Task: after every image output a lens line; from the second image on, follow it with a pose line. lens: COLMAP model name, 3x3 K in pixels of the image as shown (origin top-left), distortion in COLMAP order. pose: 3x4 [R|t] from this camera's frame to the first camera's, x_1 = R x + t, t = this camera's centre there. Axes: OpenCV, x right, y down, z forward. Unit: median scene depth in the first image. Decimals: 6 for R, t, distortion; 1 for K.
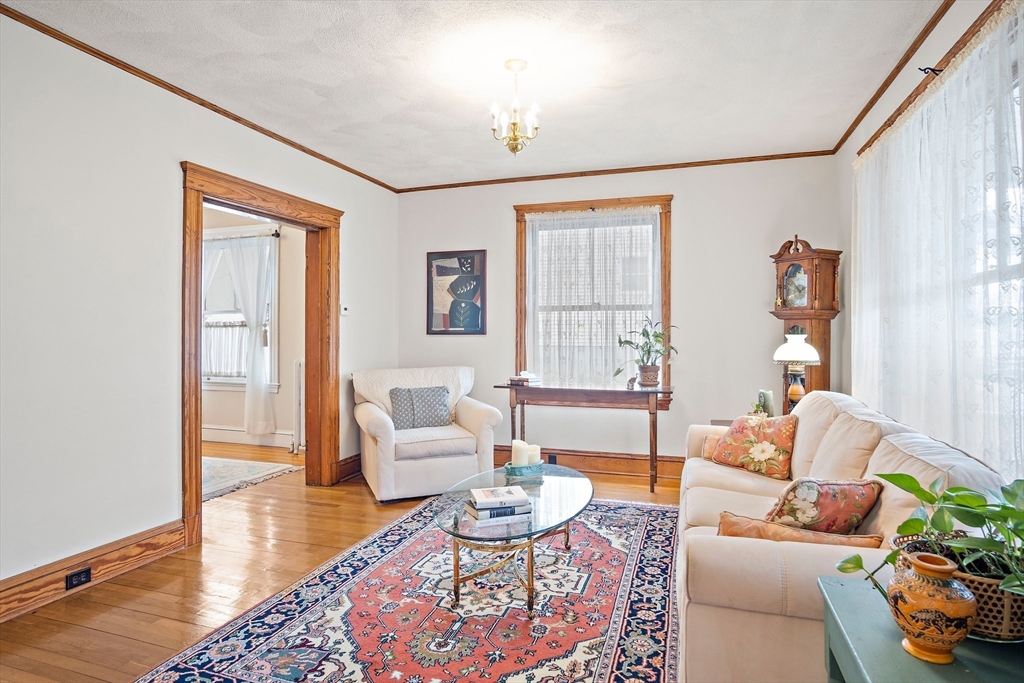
lens RADIAL K [[553.4, 0, 514.4], [0, 553.4, 337.8], [0, 0, 1]] dist [-0.024882, 0.003089]
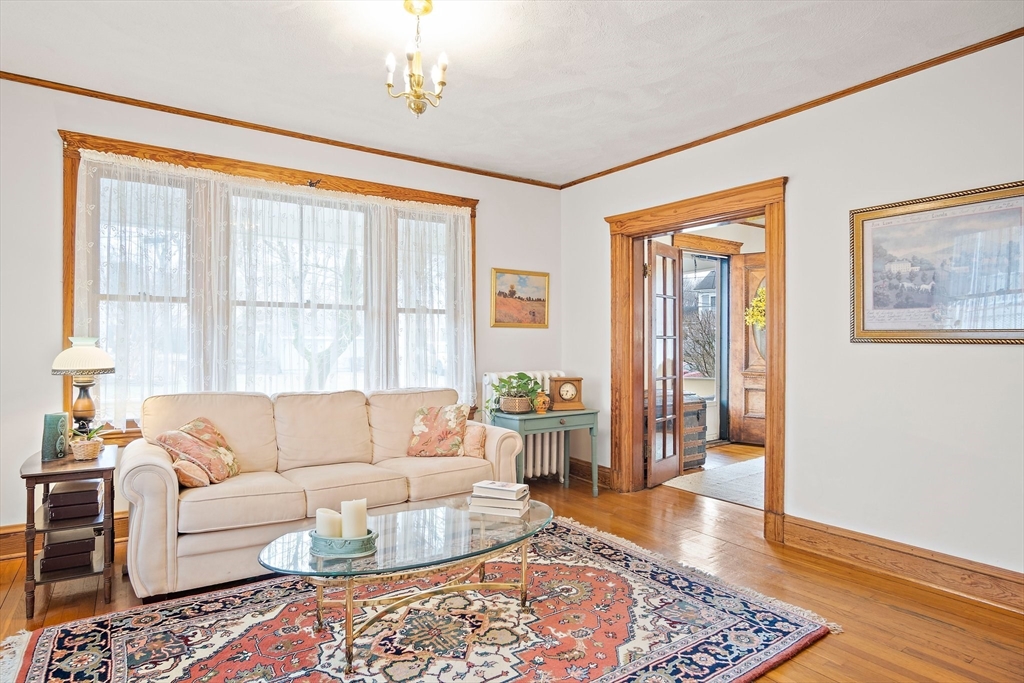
lens RADIAL K [[553.4, 0, 515.6], [0, 553.4, 339.6], [0, 0, 1]] dist [-0.024882, 0.003089]
pose [[-0.784435, -0.004629, 0.620194, -0.744474], [-0.003616, 0.999989, 0.002889, -0.008377], [-0.620201, 0.000024, -0.784443, 1.880368]]
